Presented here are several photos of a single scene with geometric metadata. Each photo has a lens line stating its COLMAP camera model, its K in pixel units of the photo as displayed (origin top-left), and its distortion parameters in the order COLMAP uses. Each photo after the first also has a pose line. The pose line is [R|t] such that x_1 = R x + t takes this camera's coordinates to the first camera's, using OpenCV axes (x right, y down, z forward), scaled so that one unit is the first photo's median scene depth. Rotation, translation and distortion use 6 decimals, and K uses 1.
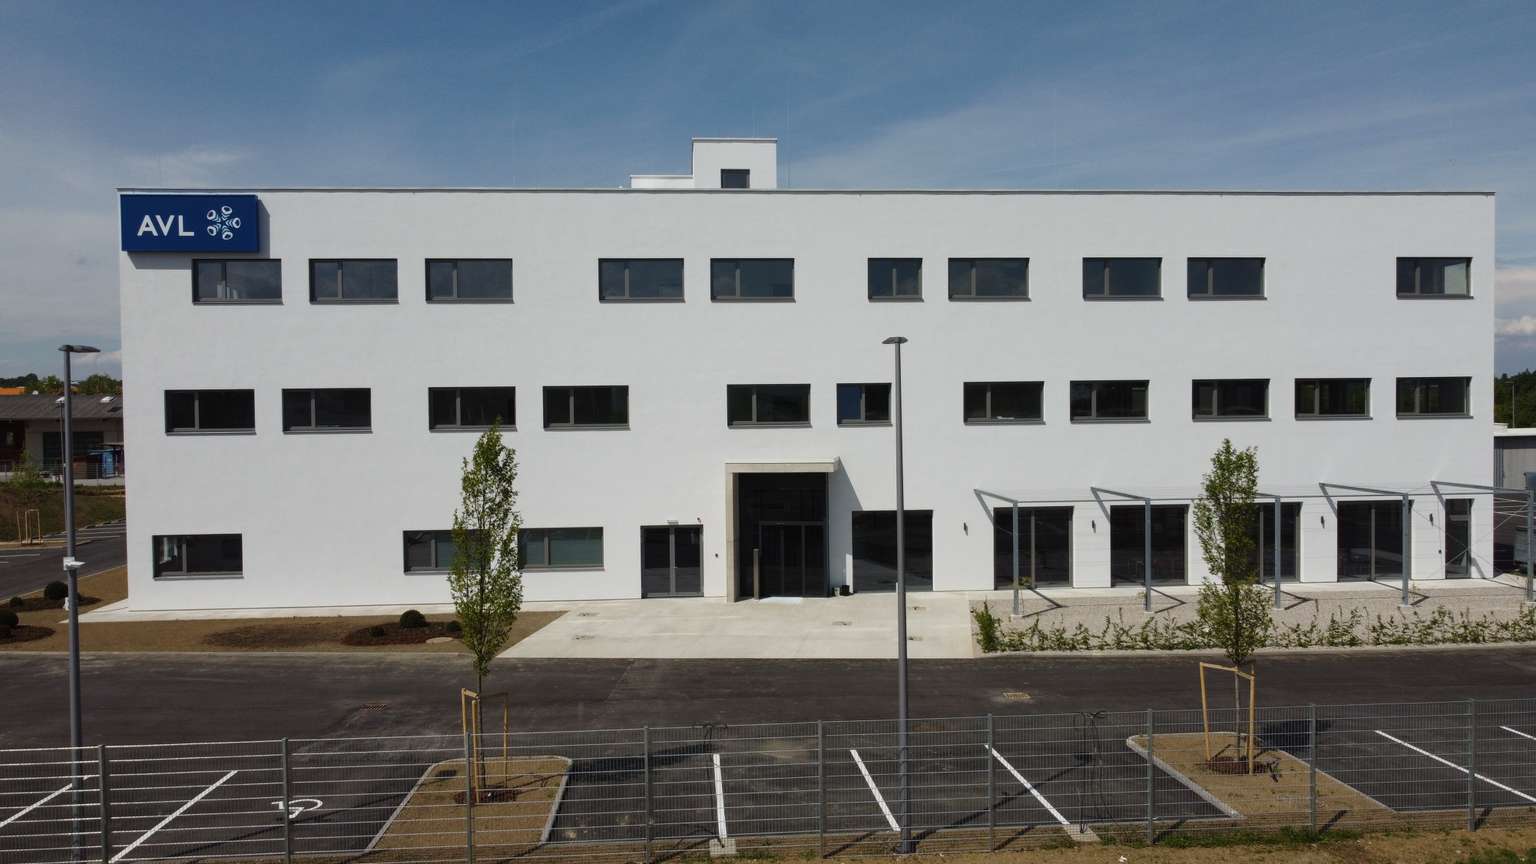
lens RADIAL K [[1166.3, 0, 772.1], [0, 1166.3, 431.4], [0, 0, 1]] dist [-0.004128, 0.002117]
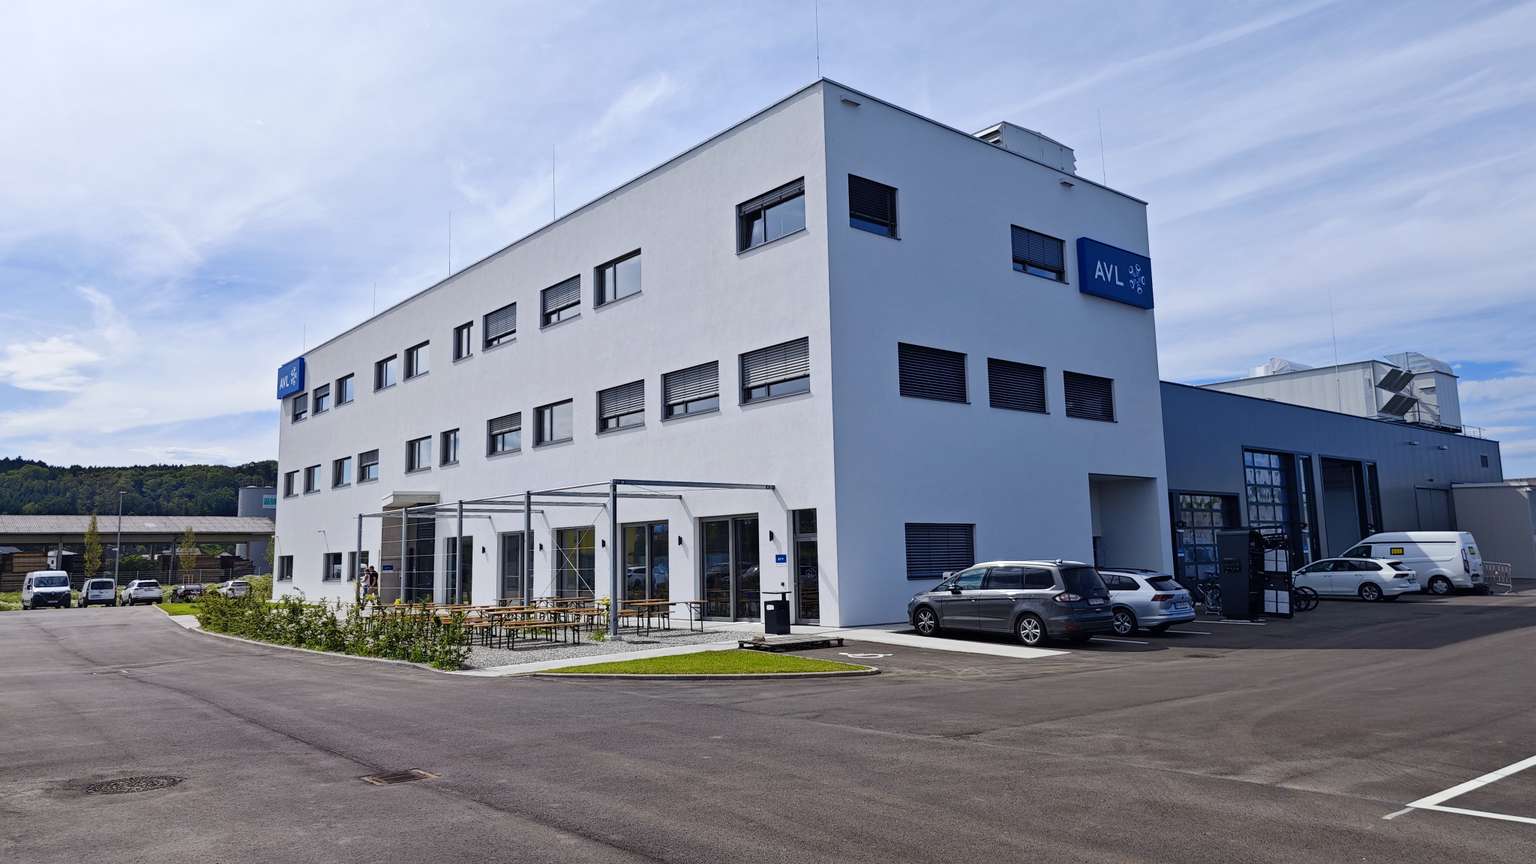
lens RADIAL K [[1026.1, 0, 763.5], [0, 1026.1, 424.1], [0, 0, 1]] dist [0.021465, -0.001508]
pose [[0.812237, 0.064812, 0.579716, -1.266367], [0.028442, 0.988226, -0.150334, 0.086470], [-0.582634, 0.138595, 0.800830, 0.443297]]
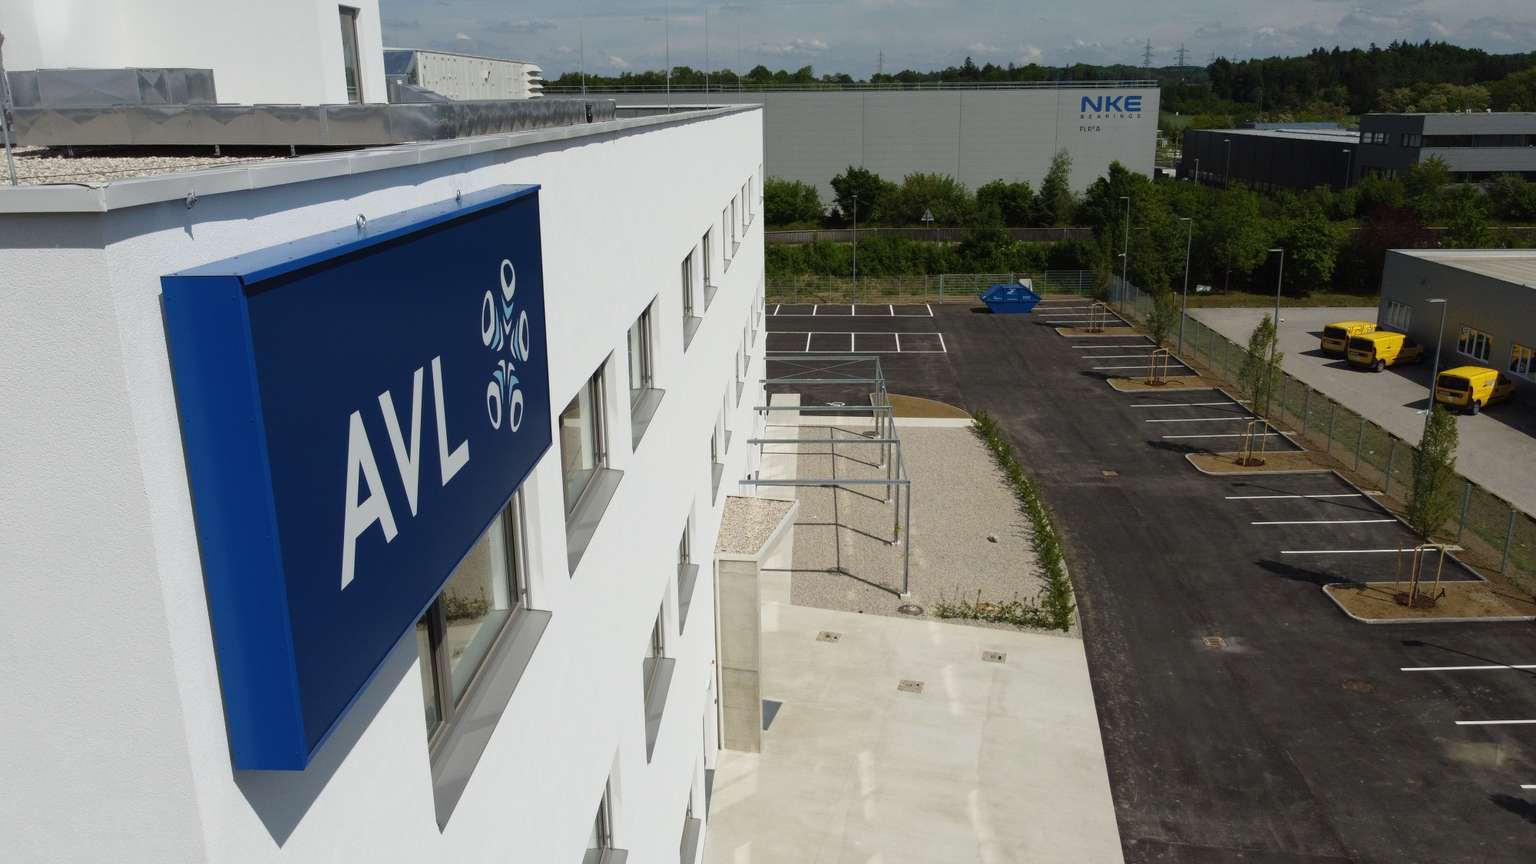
lens RADIAL K [[1166.3, 0, 768.3], [0, 1166.3, 436.3], [0, 0, 1]] dist [-0.004128, 0.002117]
pose [[0.113028, -0.268106, 0.956736, -0.632981], [0.033193, 0.963388, 0.266049, -0.208573], [-0.993037, 0.001686, 0.117789, 0.912509]]
